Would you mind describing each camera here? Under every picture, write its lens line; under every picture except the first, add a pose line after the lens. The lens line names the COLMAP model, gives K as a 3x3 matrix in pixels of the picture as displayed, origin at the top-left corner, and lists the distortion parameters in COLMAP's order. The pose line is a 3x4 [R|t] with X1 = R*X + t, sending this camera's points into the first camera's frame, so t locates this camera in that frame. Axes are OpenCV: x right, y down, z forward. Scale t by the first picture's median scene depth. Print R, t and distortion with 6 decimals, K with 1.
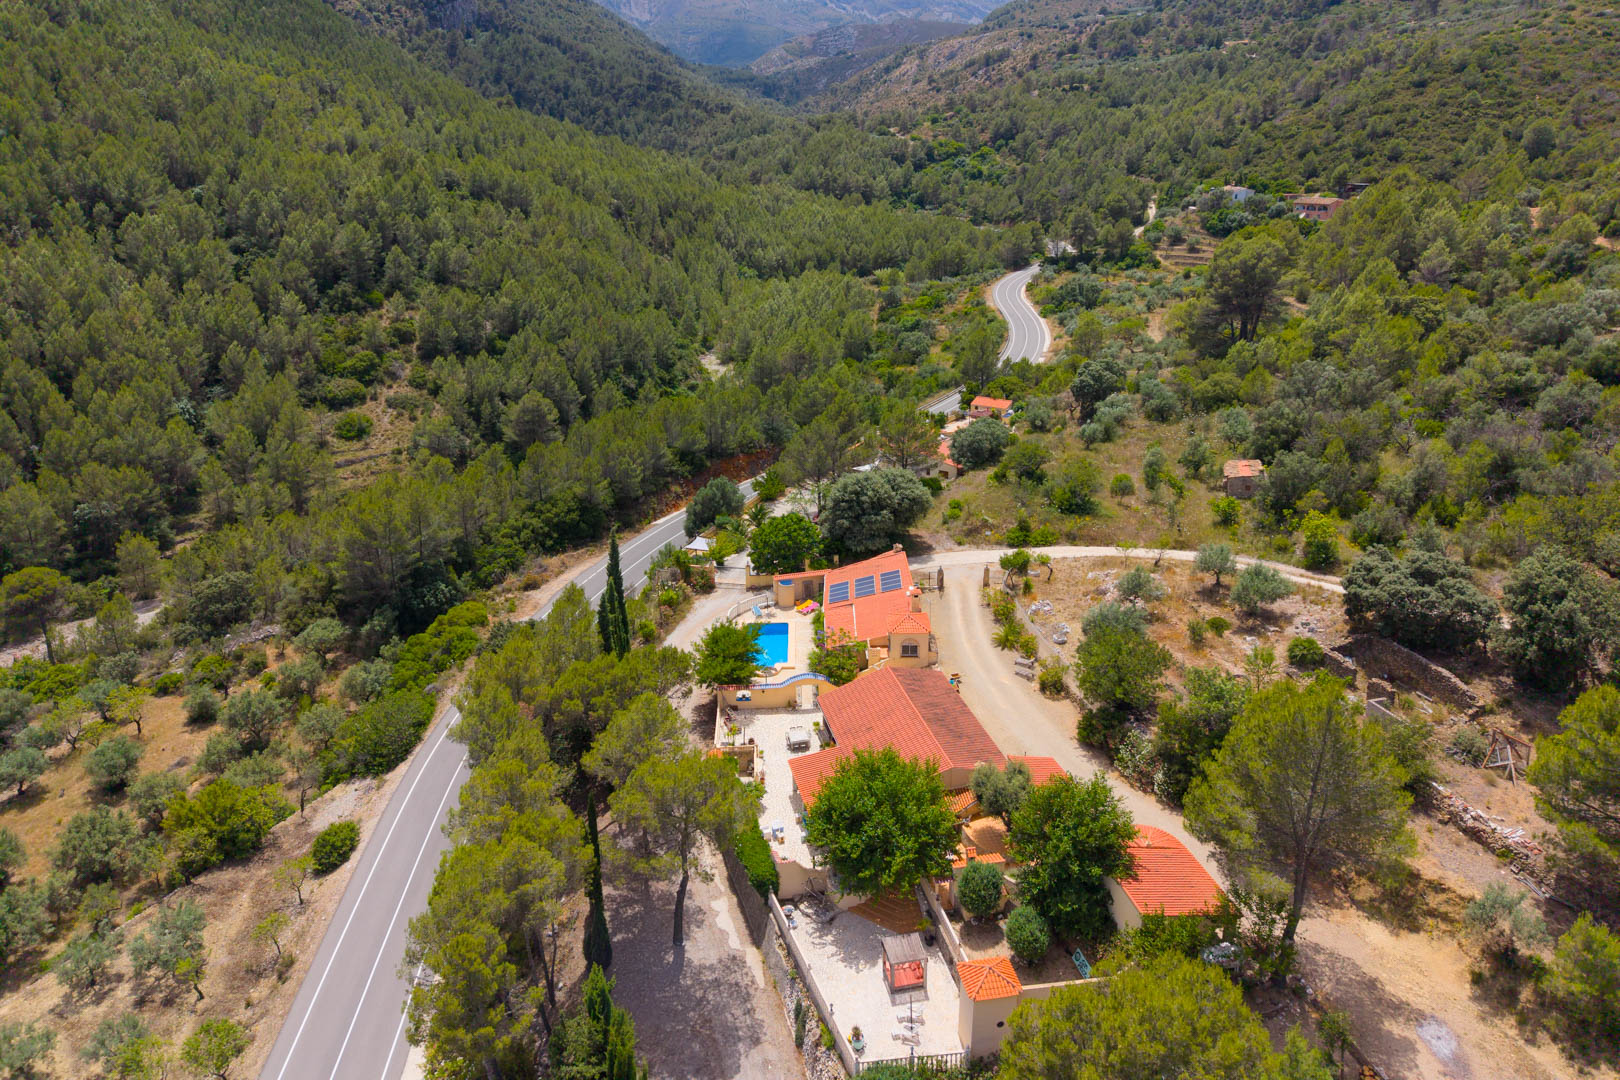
lens RADIAL K [[1075.7, 0, 810.9], [0, 1075.7, 488.7], [0, 0, 1]] dist [0.017054, -0.015548]
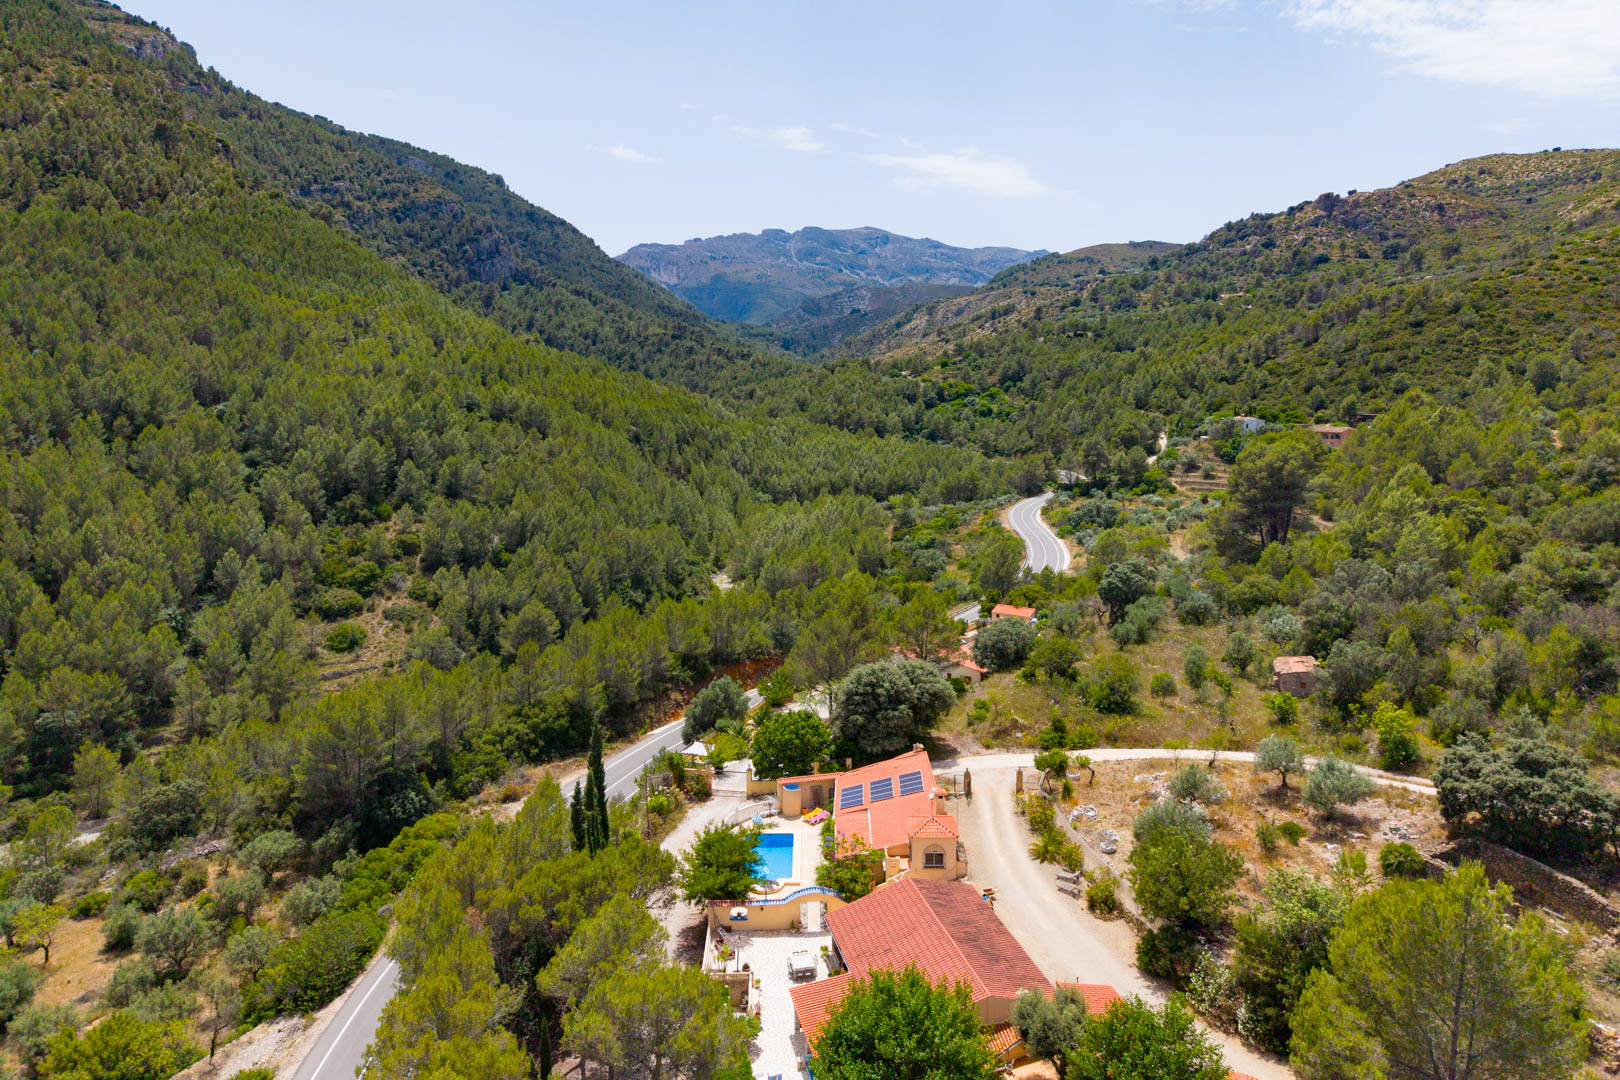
lens RADIAL K [[1075.7, 0, 810.9], [0, 1075.7, 488.7], [0, 0, 1]] dist [0.017054, -0.015548]
pose [[0.999884, 0.005521, -0.014165, 0.002550], [-0.008556, 0.974524, -0.224118, 0.030519], [0.012567, 0.224214, 0.974459, 0.050777]]
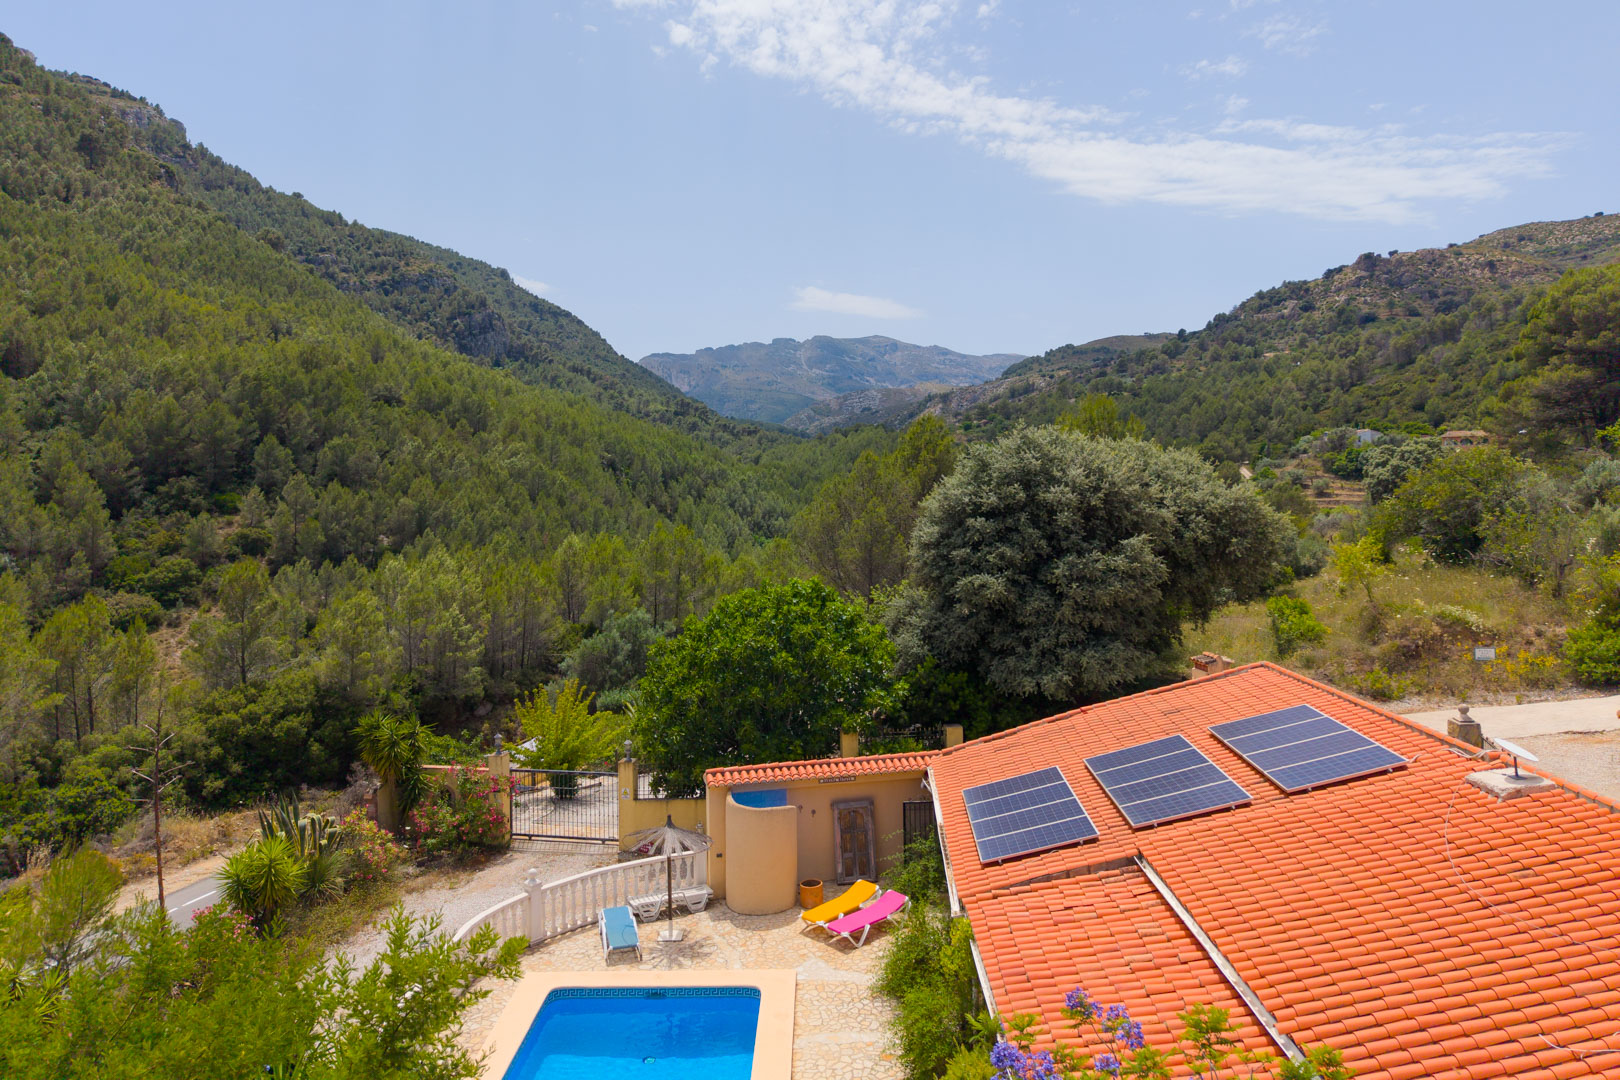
lens RADIAL K [[1034.2, 0, 808.7], [0, 1034.2, 507.1], [0, 0, 1]] dist [0.029427, -0.030405]
pose [[0.999587, -0.007059, -0.027874, -0.004080], [-0.002285, 0.946829, -0.321728, 0.065348], [0.028663, 0.321659, 0.946422, 0.505236]]
